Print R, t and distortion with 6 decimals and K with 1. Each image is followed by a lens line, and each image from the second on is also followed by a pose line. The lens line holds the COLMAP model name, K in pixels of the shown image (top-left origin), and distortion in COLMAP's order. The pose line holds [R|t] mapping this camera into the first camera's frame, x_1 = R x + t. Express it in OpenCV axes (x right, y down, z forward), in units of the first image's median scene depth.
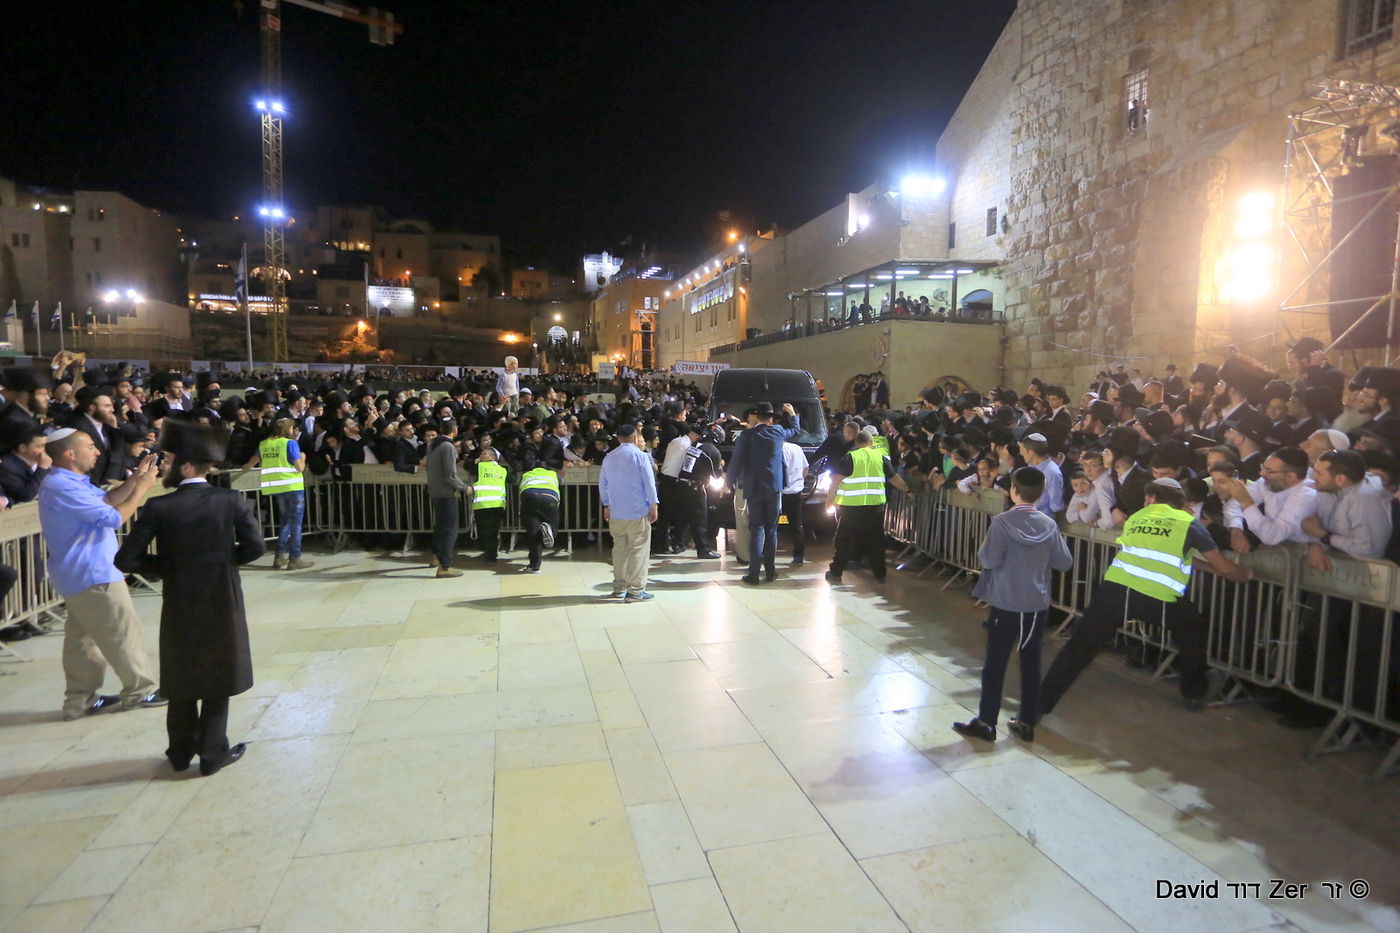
lens RADIAL K [[725.0, 0, 699.9], [0, 725.0, 467.3], [0, 0, 1]] dist [-0.052551, 0.023809]
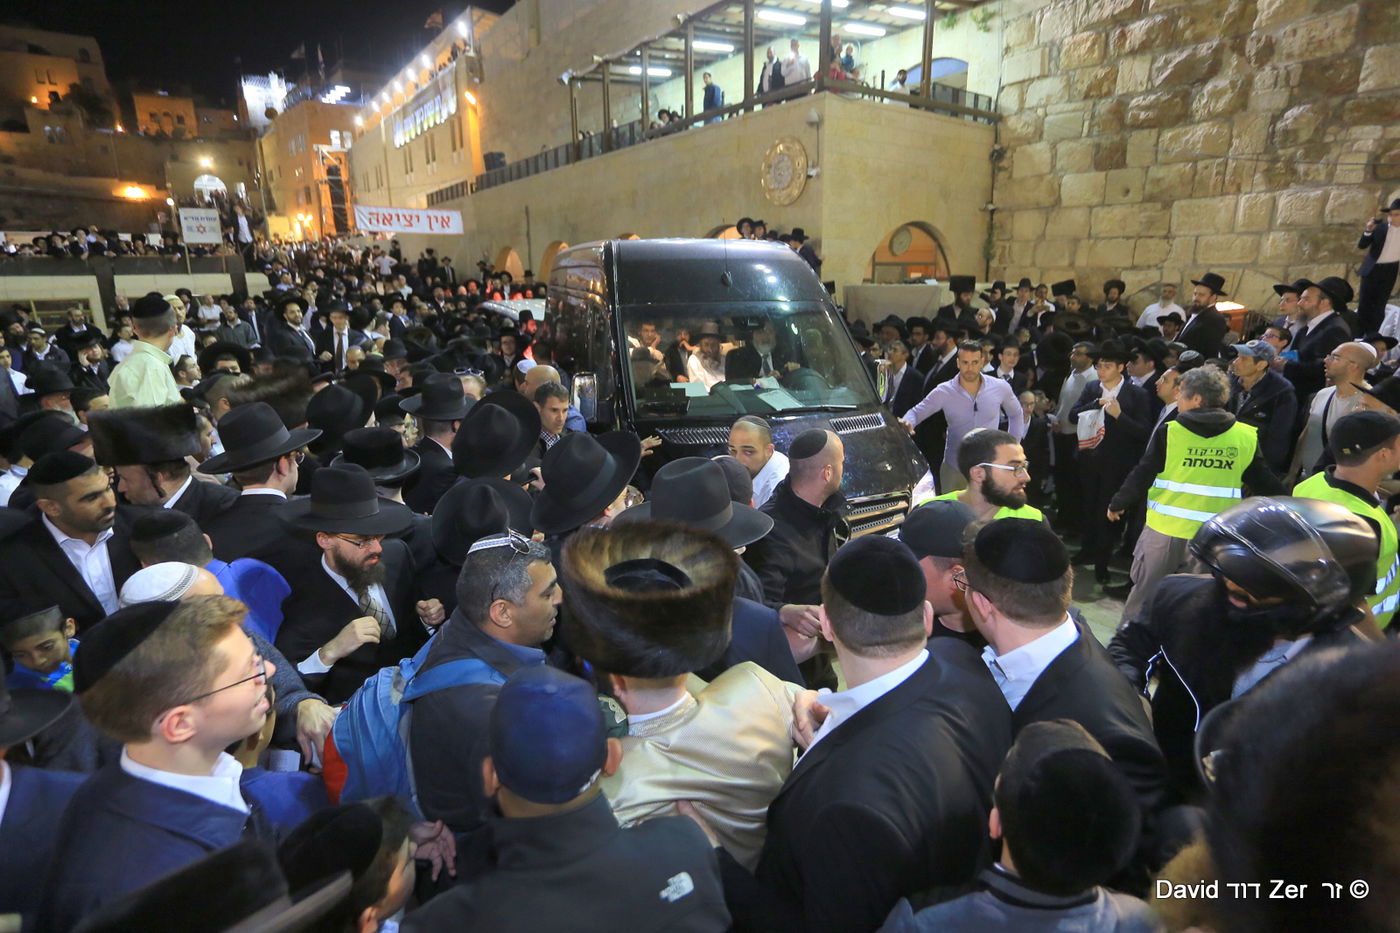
lens RADIAL K [[725.0, 0, 693.9], [0, 725.0, 463.0], [0, 0, 1]] dist [-0.052551, 0.023809]
pose [[0.943165, -0.104961, 0.315315, 0.012317], [0.050224, 0.982935, 0.176967, -0.031050], [-0.328508, -0.151073, 0.932341, 0.299305]]
